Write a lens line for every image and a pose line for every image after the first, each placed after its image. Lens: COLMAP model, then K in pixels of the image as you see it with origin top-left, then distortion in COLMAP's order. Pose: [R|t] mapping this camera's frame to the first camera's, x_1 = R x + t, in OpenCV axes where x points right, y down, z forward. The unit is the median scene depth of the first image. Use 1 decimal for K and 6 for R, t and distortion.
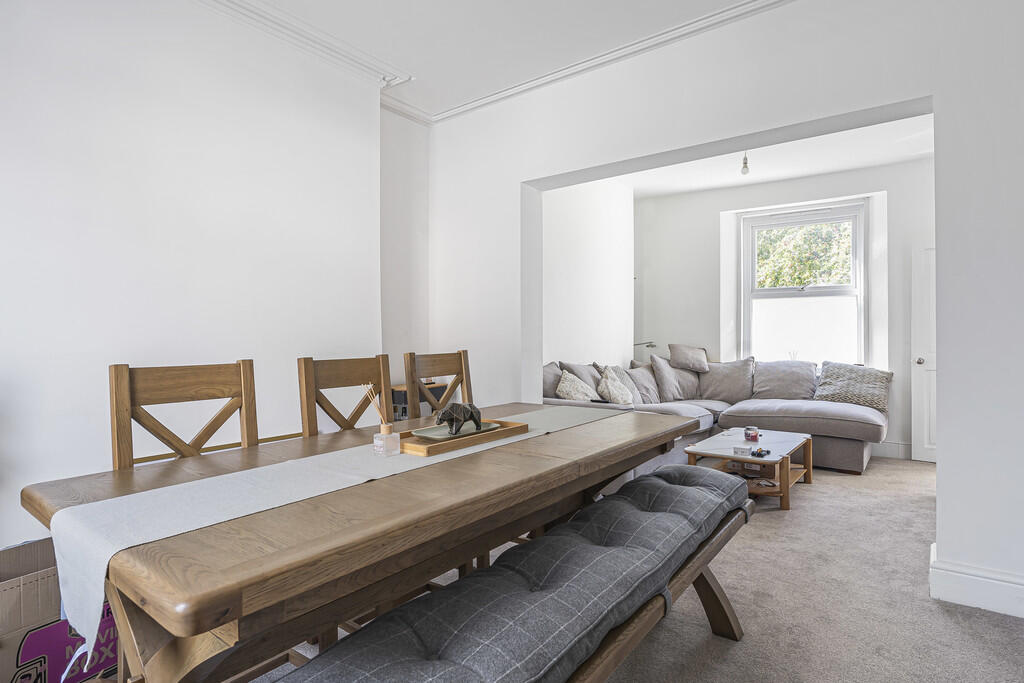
lens RADIAL K [[514.2, 0, 512.9], [0, 514.2, 340.0], [0, 0, 1]] dist [-0.003290, -0.000681]
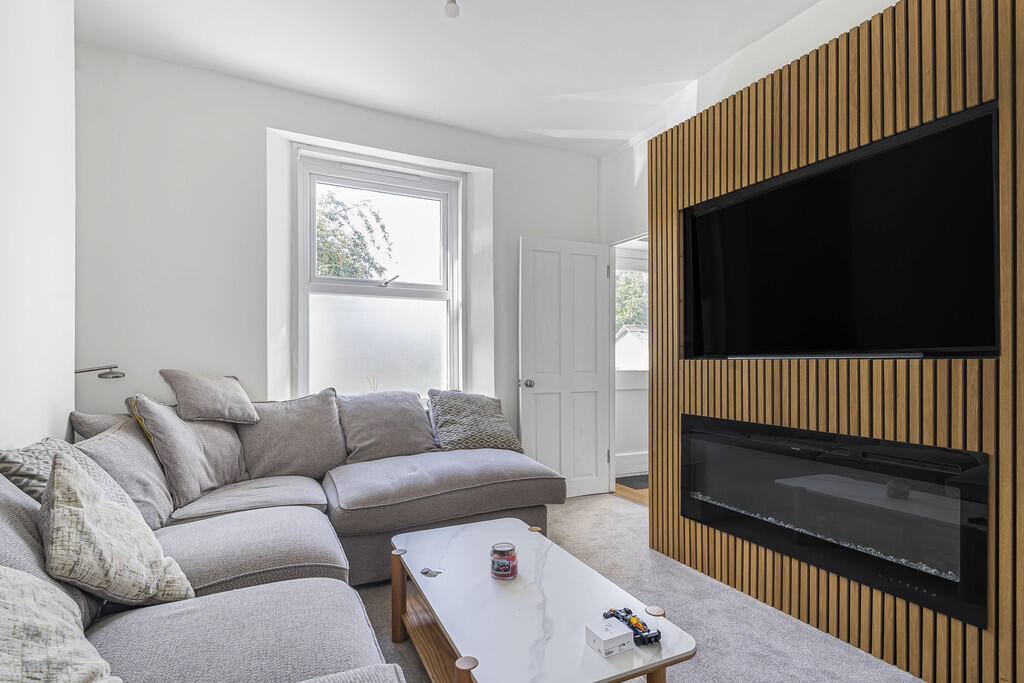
lens RADIAL K [[514.2, 0, 517.0], [0, 514.2, 356.4], [0, 0, 1]] dist [-0.003290, -0.000681]
pose [[0.454003, -0.002823, 0.890996, 0.036363], [0.005300, 0.999986, 0.000468, -0.003073], [-0.890984, 0.004509, 0.454011, 0.544853]]
